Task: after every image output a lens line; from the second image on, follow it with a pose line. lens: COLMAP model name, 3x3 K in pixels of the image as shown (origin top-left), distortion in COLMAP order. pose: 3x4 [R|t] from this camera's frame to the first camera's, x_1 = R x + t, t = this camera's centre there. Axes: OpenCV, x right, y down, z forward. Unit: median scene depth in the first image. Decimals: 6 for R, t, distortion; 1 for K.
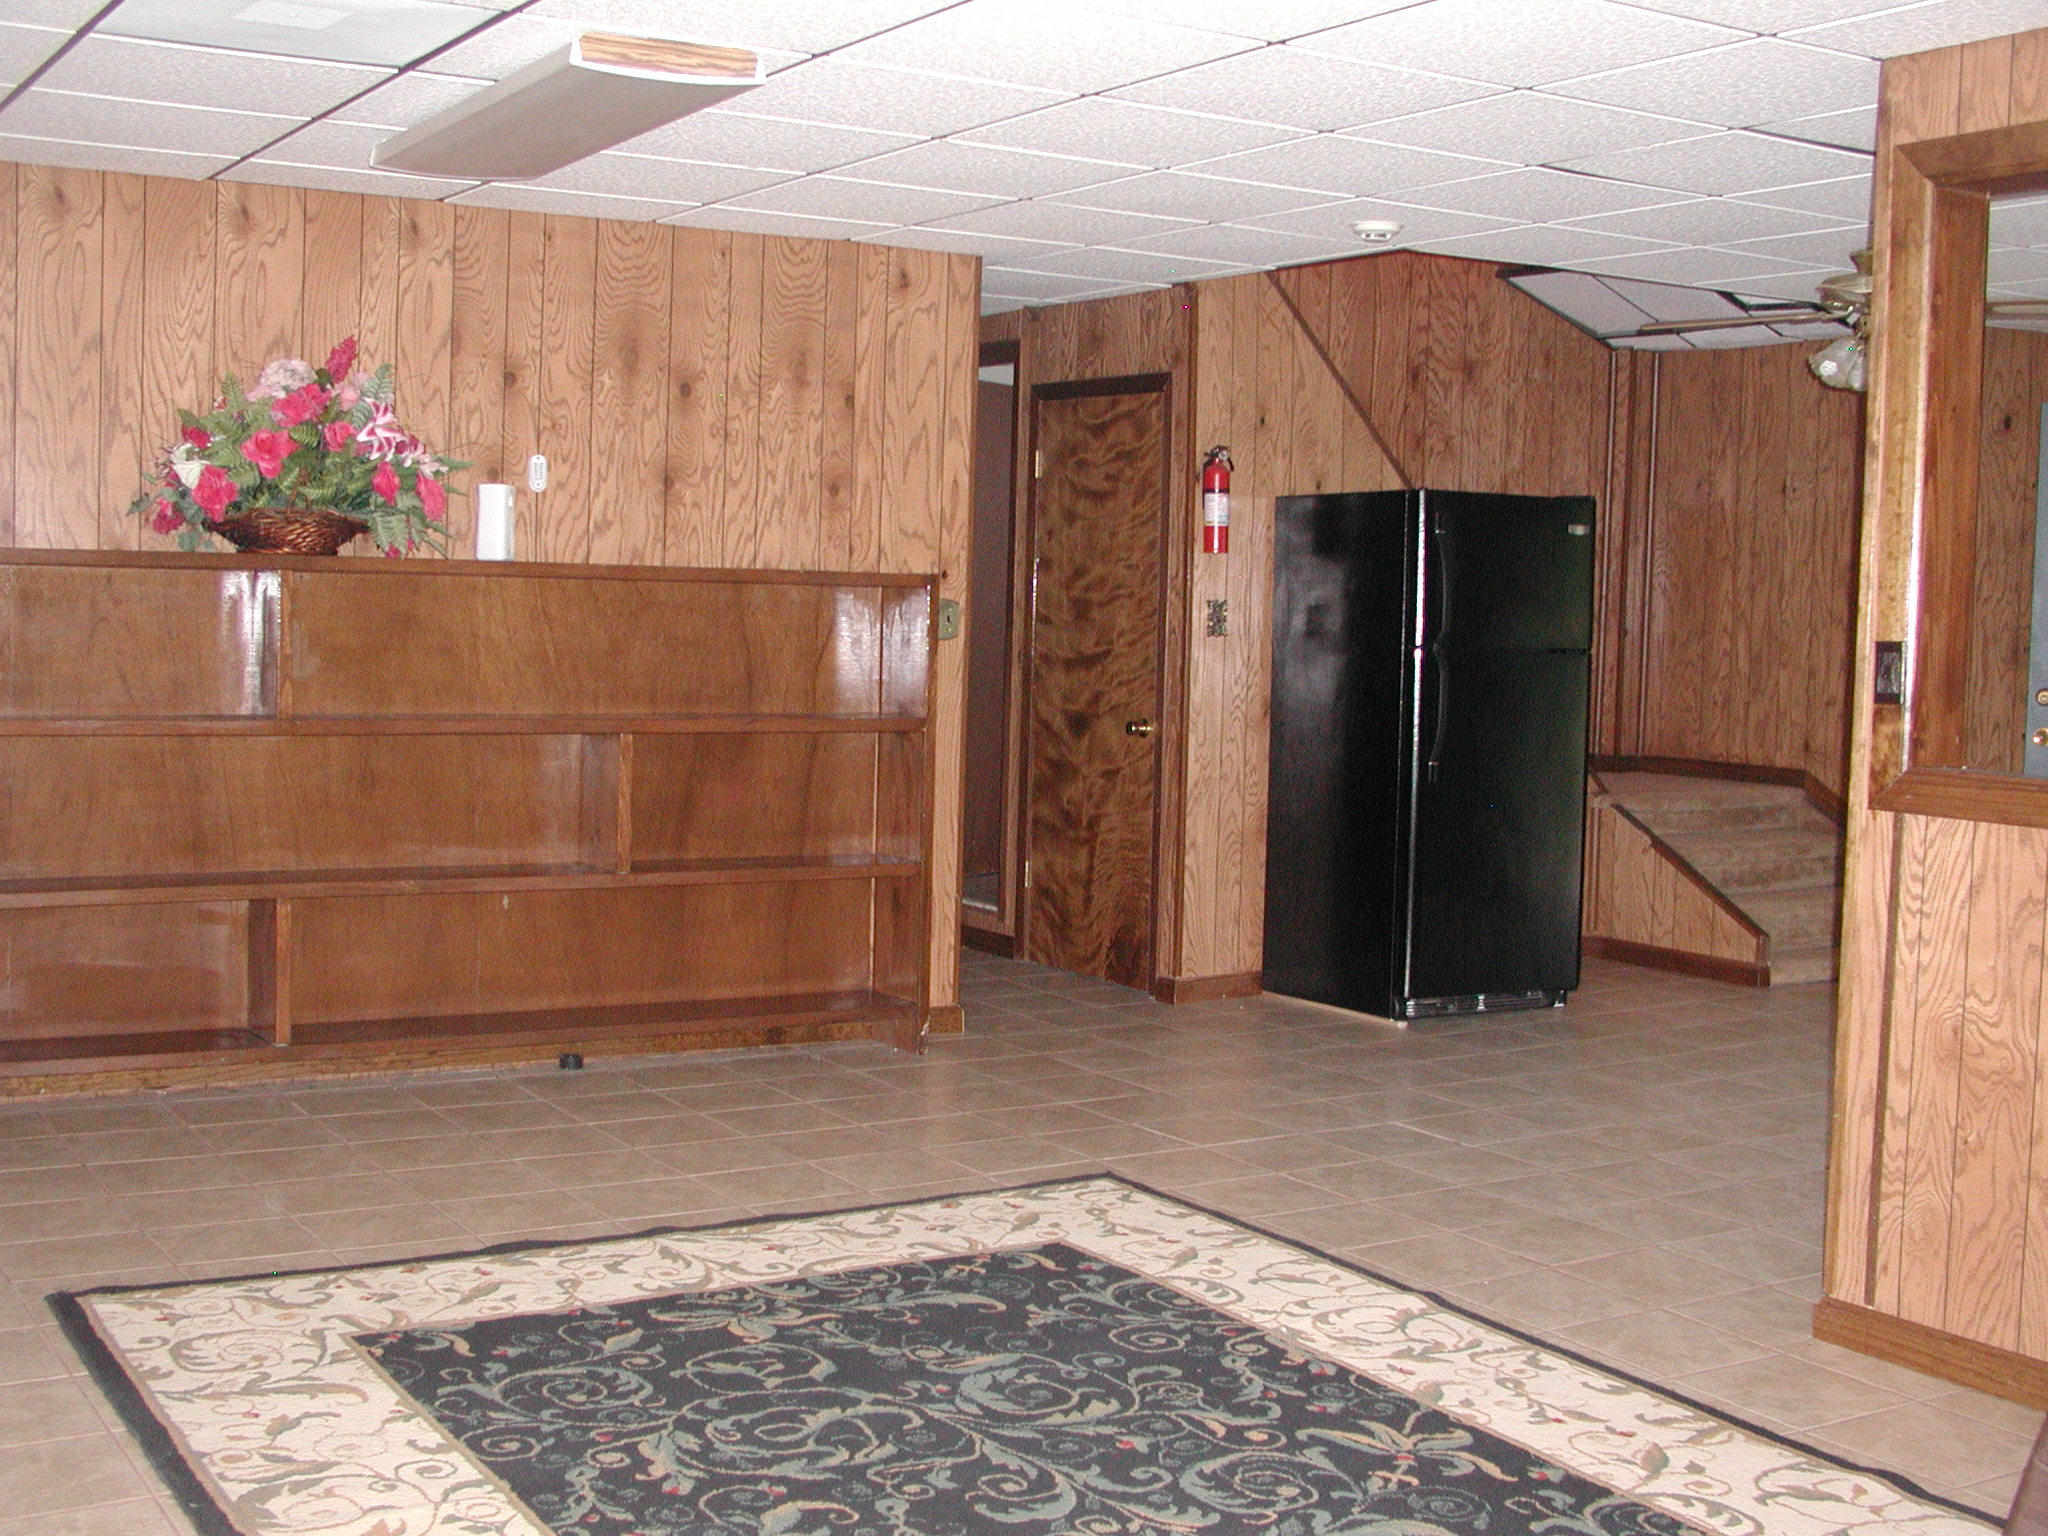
lens RADIAL K [[2485.9, 0, 1024.0], [0, 2485.9, 768.0], [0, 0, 1]] dist [-0.228449, 0.500701]
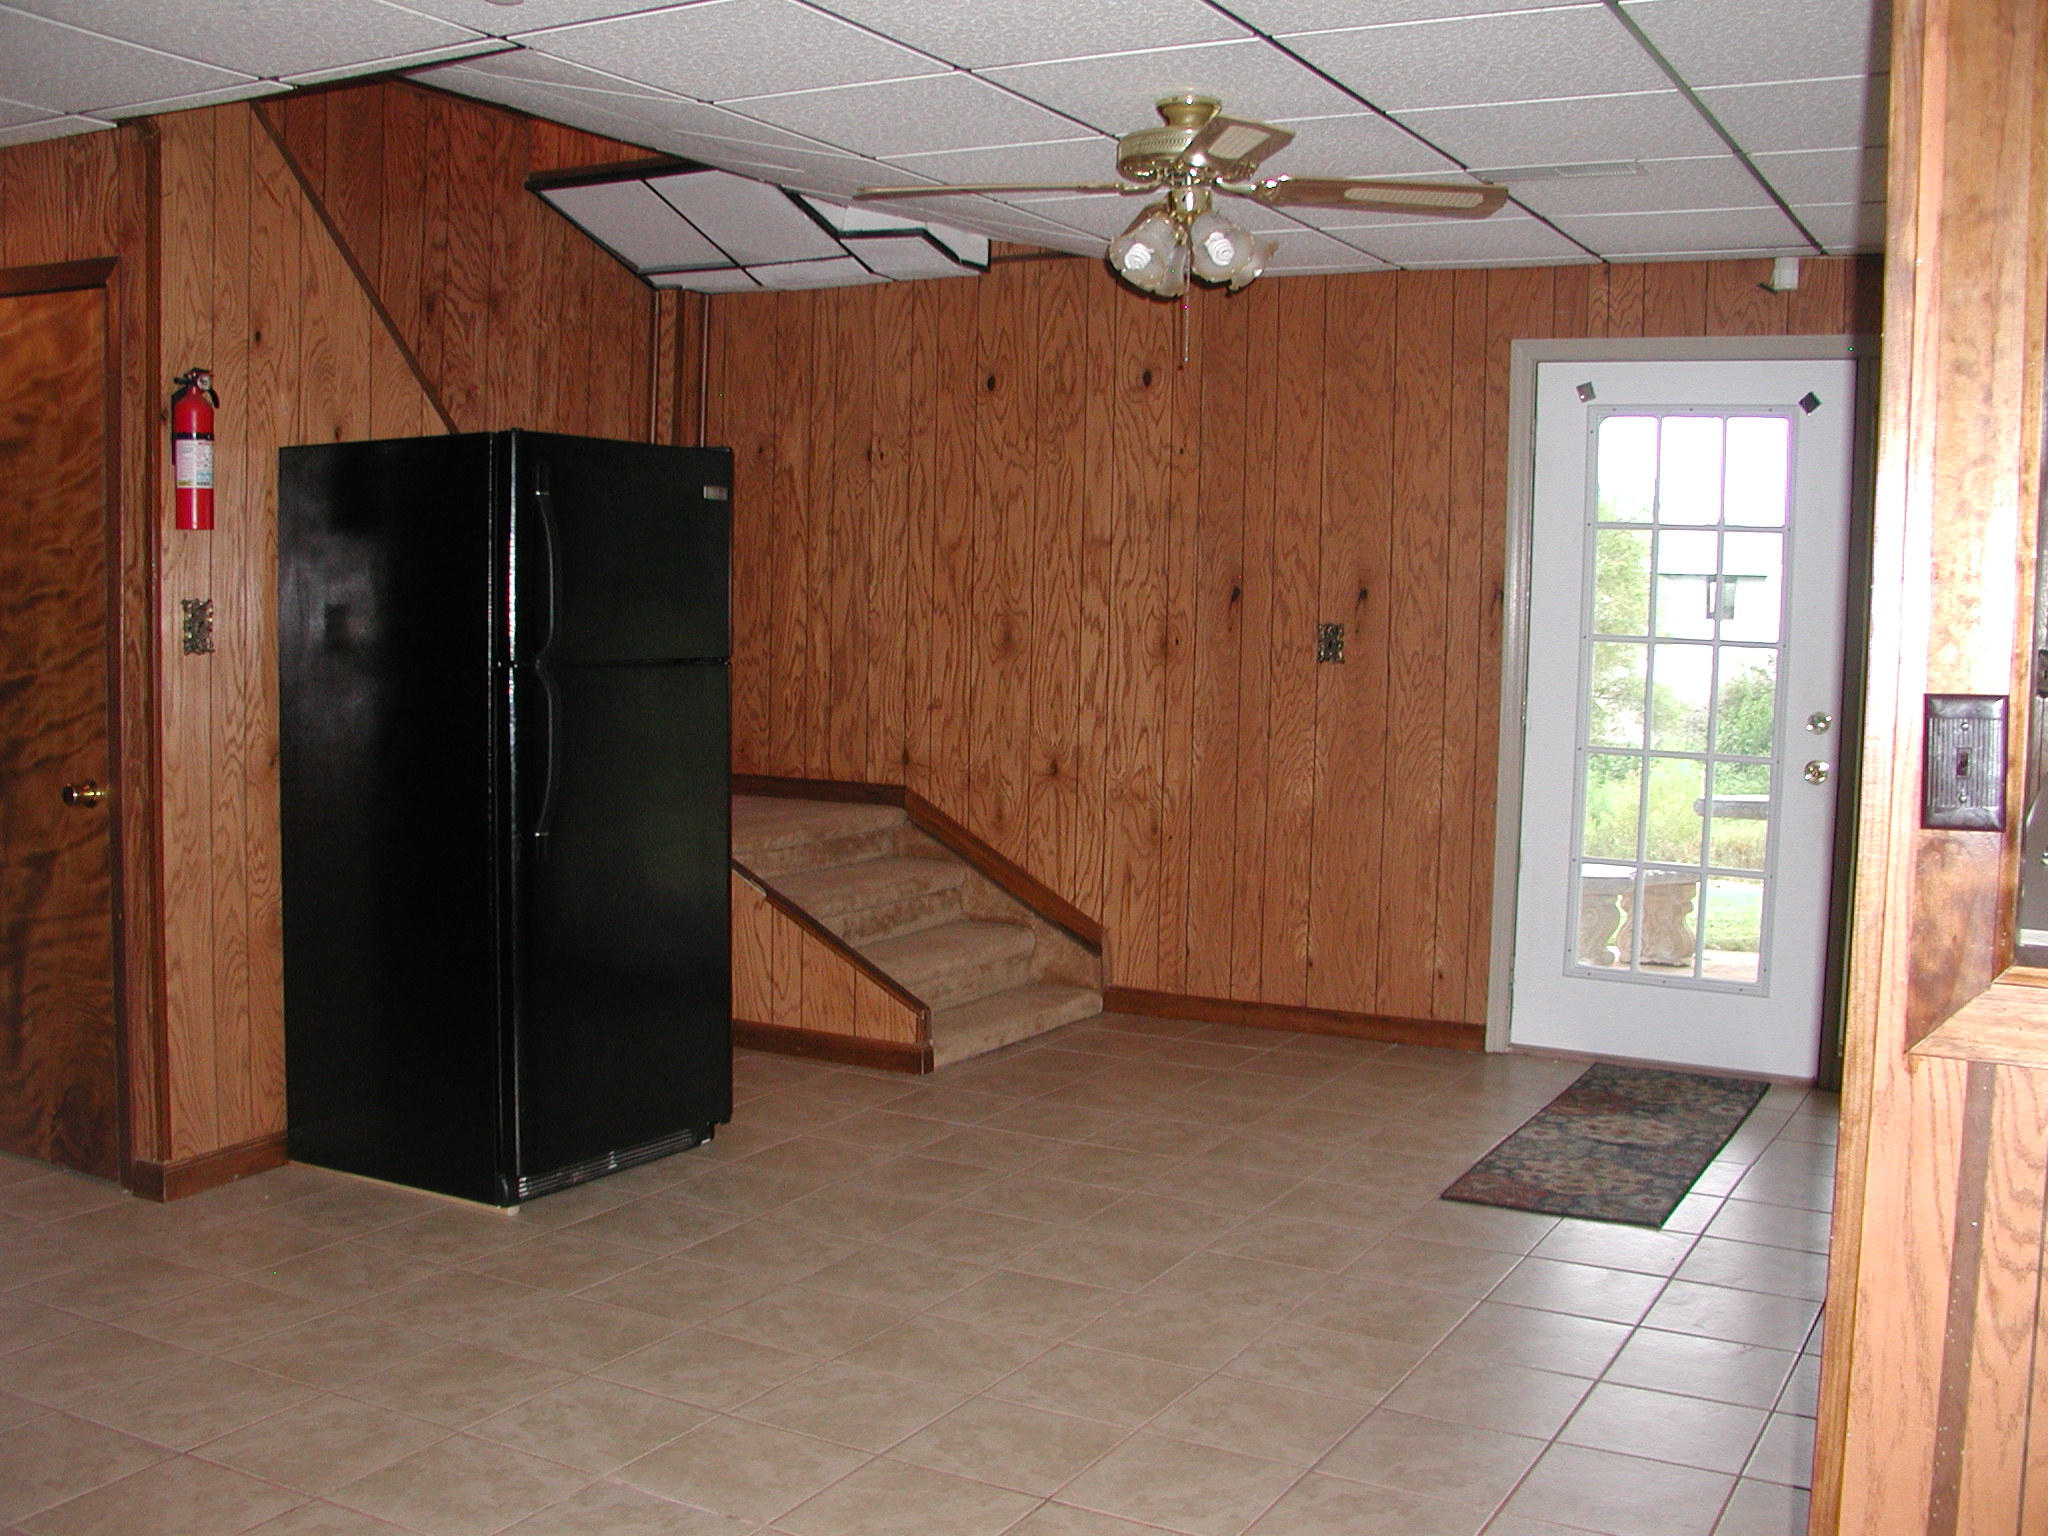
lens RADIAL K [[2079.2, 0, 1024.0], [0, 2079.2, 768.0], [0, 0, 1]] dist [-0.254811, 0.297967]
pose [[0.874605, -0.045908, 0.482658, 0.009283], [0.035688, 0.998902, 0.030341, -0.030124], [-0.483521, -0.009311, 0.875283, 0.407756]]
